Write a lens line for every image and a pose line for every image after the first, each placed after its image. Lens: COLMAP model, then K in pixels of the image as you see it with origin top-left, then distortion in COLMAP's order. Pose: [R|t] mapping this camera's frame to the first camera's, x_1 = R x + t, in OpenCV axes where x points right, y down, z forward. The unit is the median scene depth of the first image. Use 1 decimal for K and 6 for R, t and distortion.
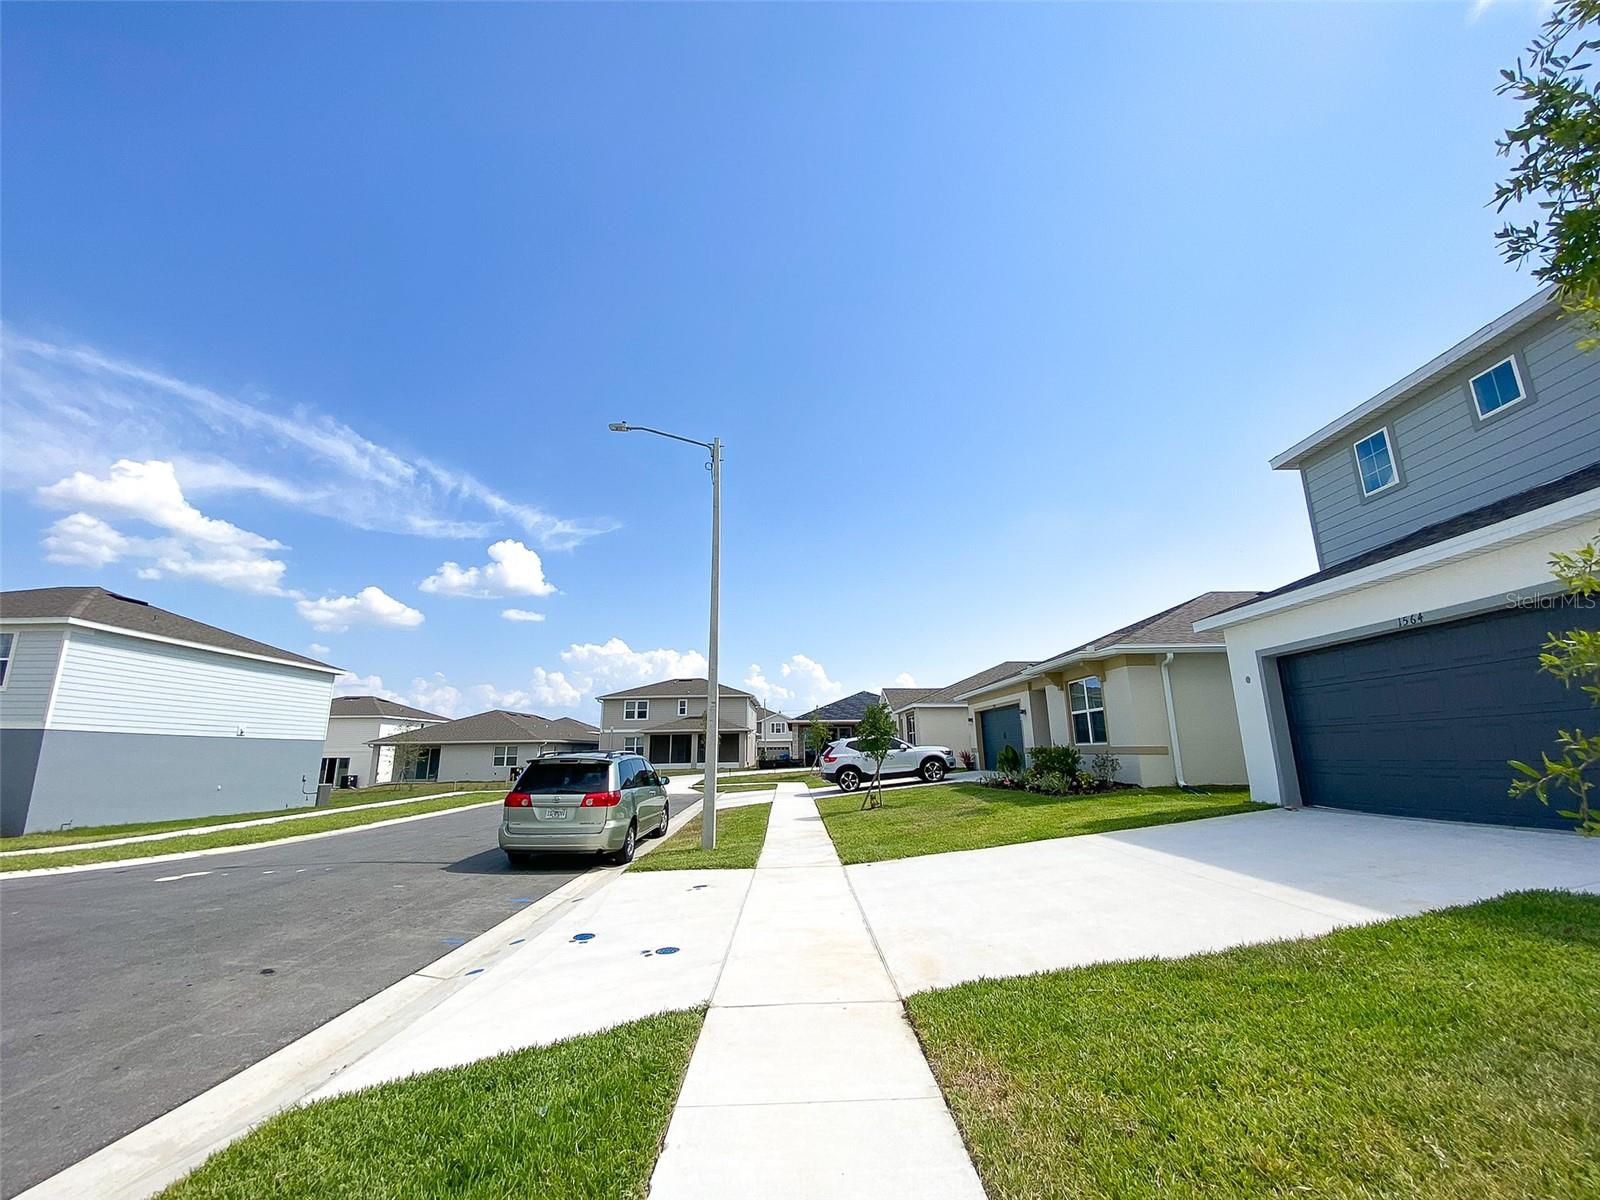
lens RADIAL K [[651.0, 0, 797.6], [0, 651.0, 601.4], [0, 0, 1]] dist [-0.028791, -0.002169]
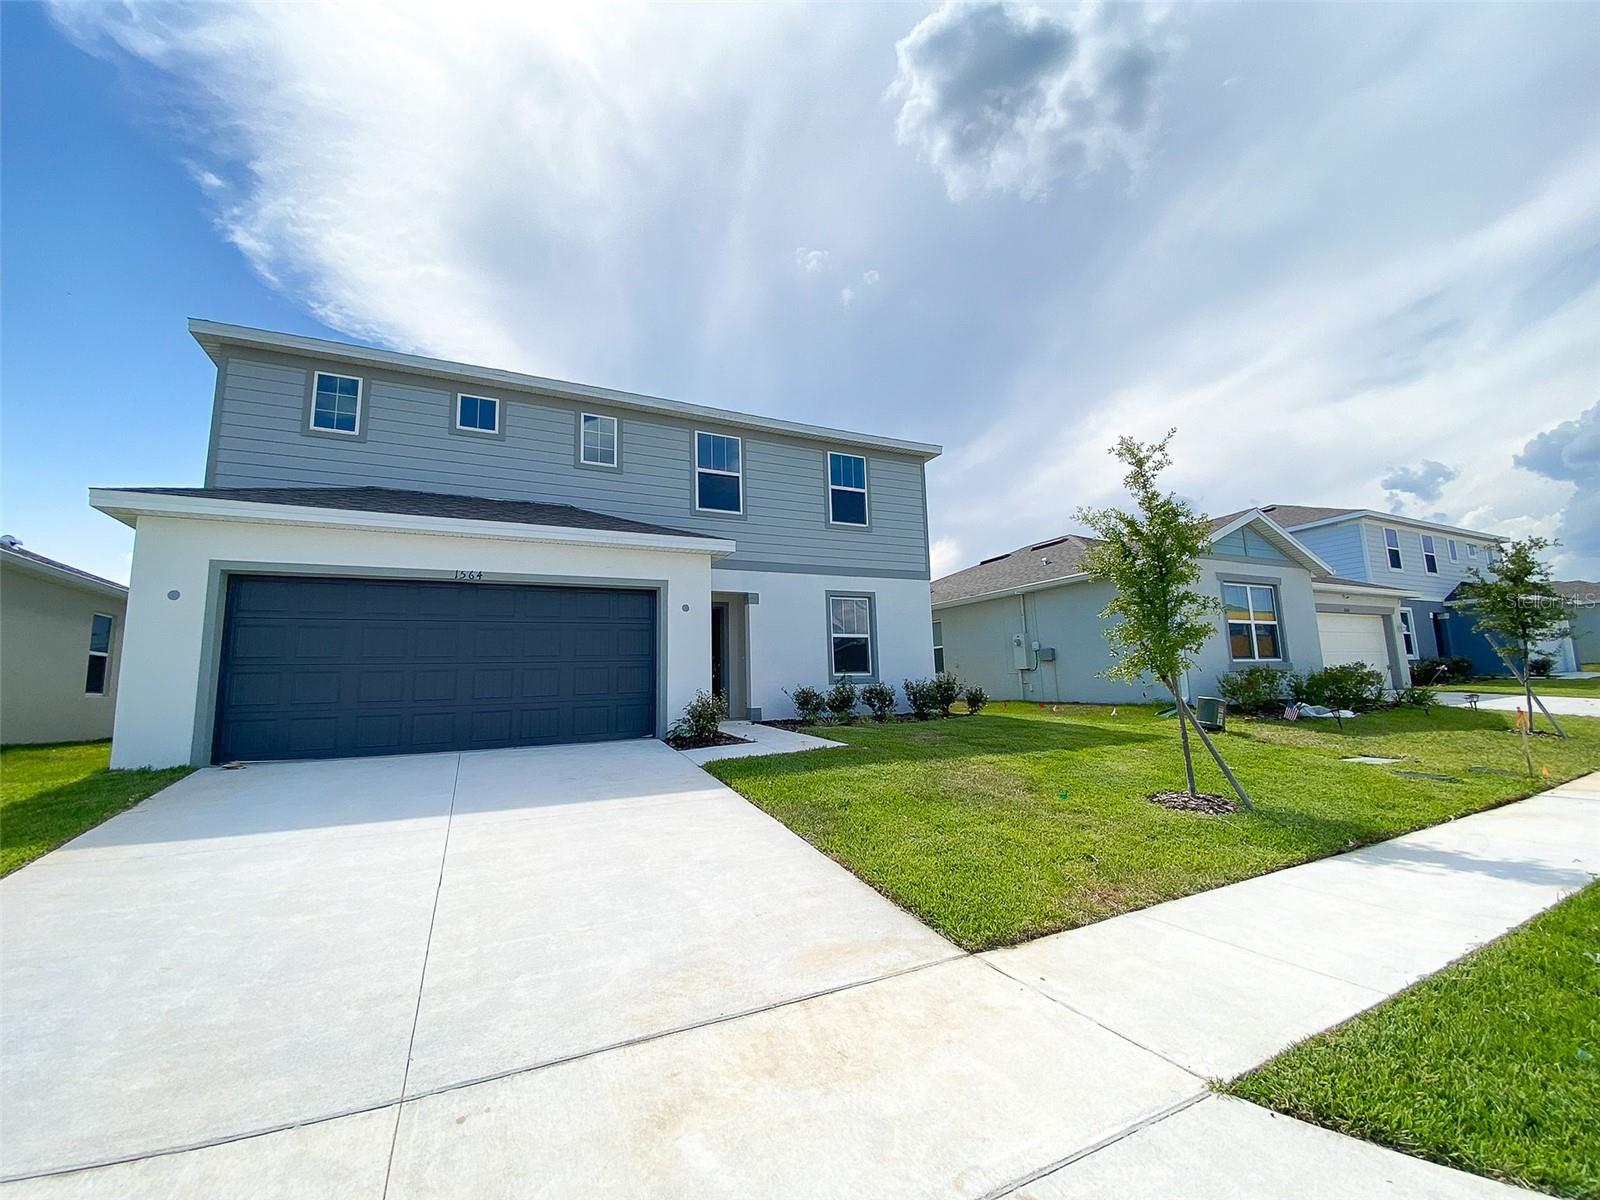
lens RADIAL K [[651.0, 0, 795.8], [0, 651.0, 599.9], [0, 0, 1]] dist [-0.028791, -0.002169]
pose [[-0.429356, 0.152958, 0.890088, -0.228205], [-0.168522, 0.954675, -0.245348, 0.202423], [-0.887273, -0.255341, -0.384119, 0.731186]]
